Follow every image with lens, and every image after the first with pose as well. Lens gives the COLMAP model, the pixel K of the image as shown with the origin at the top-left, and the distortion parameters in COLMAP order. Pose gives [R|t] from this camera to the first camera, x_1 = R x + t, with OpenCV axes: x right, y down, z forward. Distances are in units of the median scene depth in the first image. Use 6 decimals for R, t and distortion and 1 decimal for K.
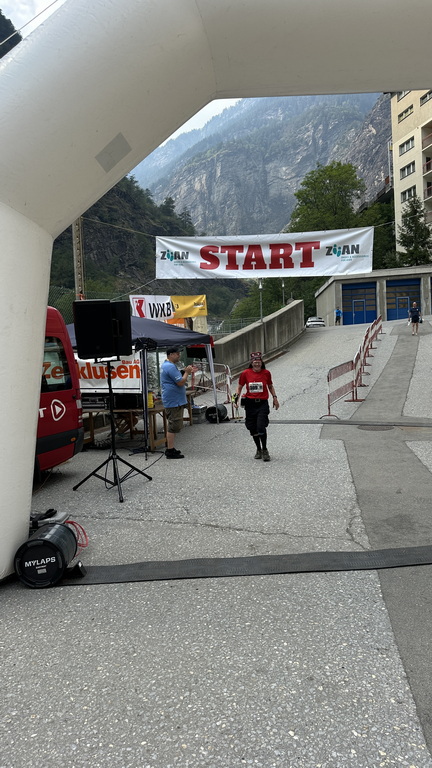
lens RADIAL K [[536.4, 0, 212.6], [0, 536.4, 385.5], [0, 0, 1]] dist [0.090046, -0.135951]
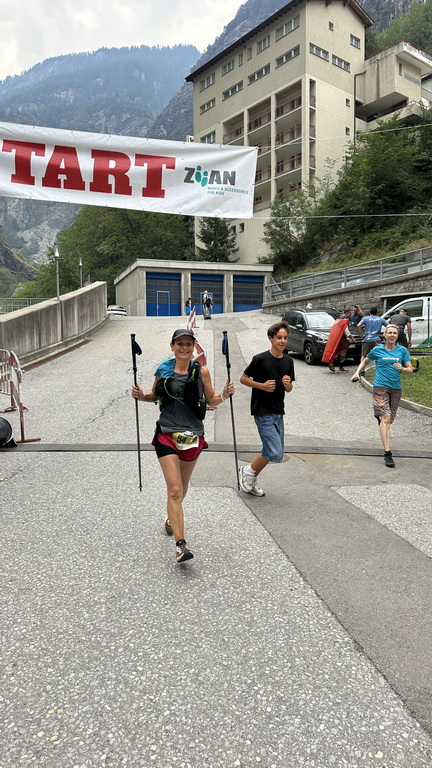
lens RADIAL K [[536.4, 0, 223.9], [0, 536.4, 395.2], [0, 0, 1]] dist [0.090046, -0.135951]
pose [[0.917561, 0.014105, 0.397345, 0.004644], [-0.024674, 0.999464, 0.021499, -0.006918], [-0.396829, -0.029531, 0.917418, 0.377789]]
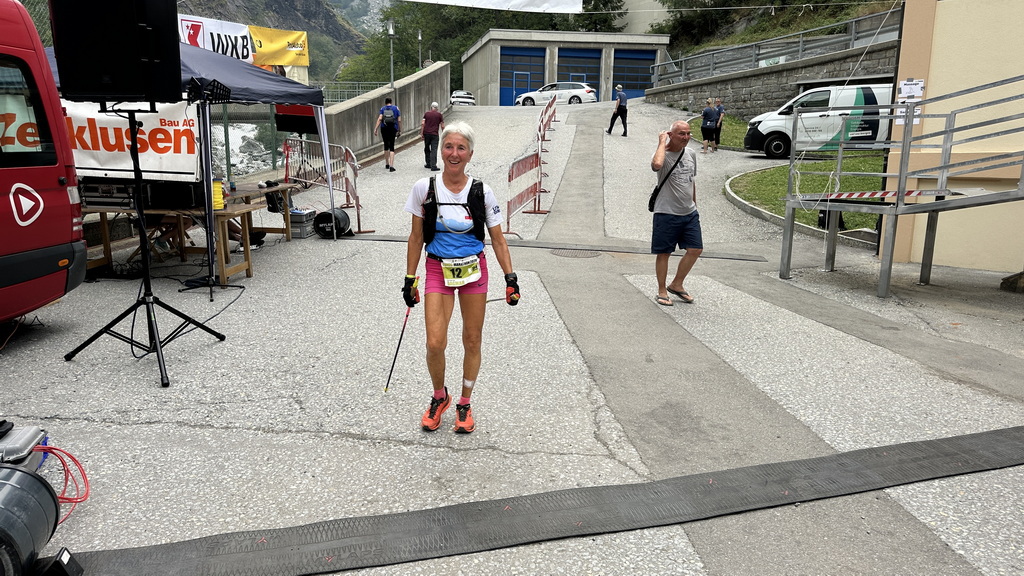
lens RADIAL K [[715.2, 0, 512.6], [0, 715.2, 302.0], [0, 0, 1]] dist [0.090046, -0.135951]
pose [[0.961378, 0.005744, 0.275171, -0.020175], [-0.048979, 0.987395, 0.150508, 0.006378], [-0.270838, -0.158173, 0.949541, 0.133526]]
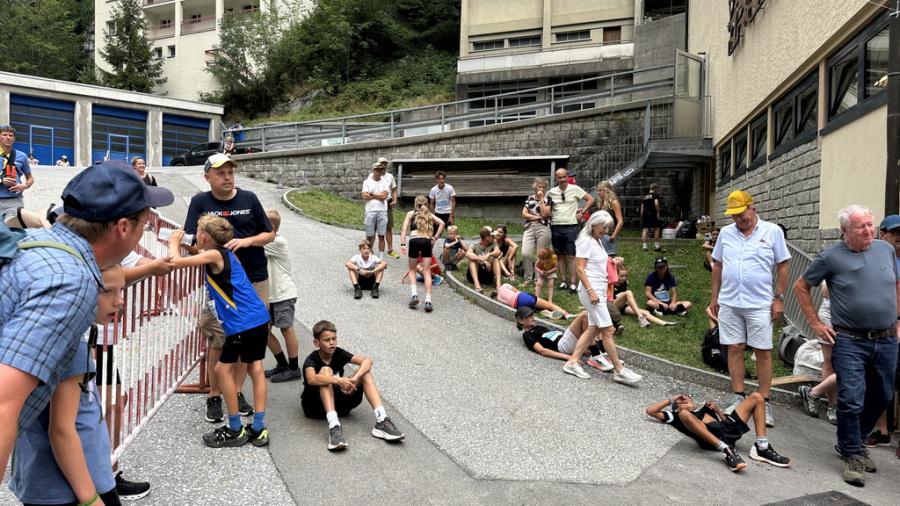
lens RADIAL K [[628.6, 0, 455.0], [0, 628.6, 244.4], [0, 0, 1]] dist [0.090046, -0.135951]
pose [[0.635001, 0.040740, 0.771437, 0.093108], [-0.020528, 0.999146, -0.035868, -0.051207], [-0.772239, 0.006940, 0.635294, 0.771164]]
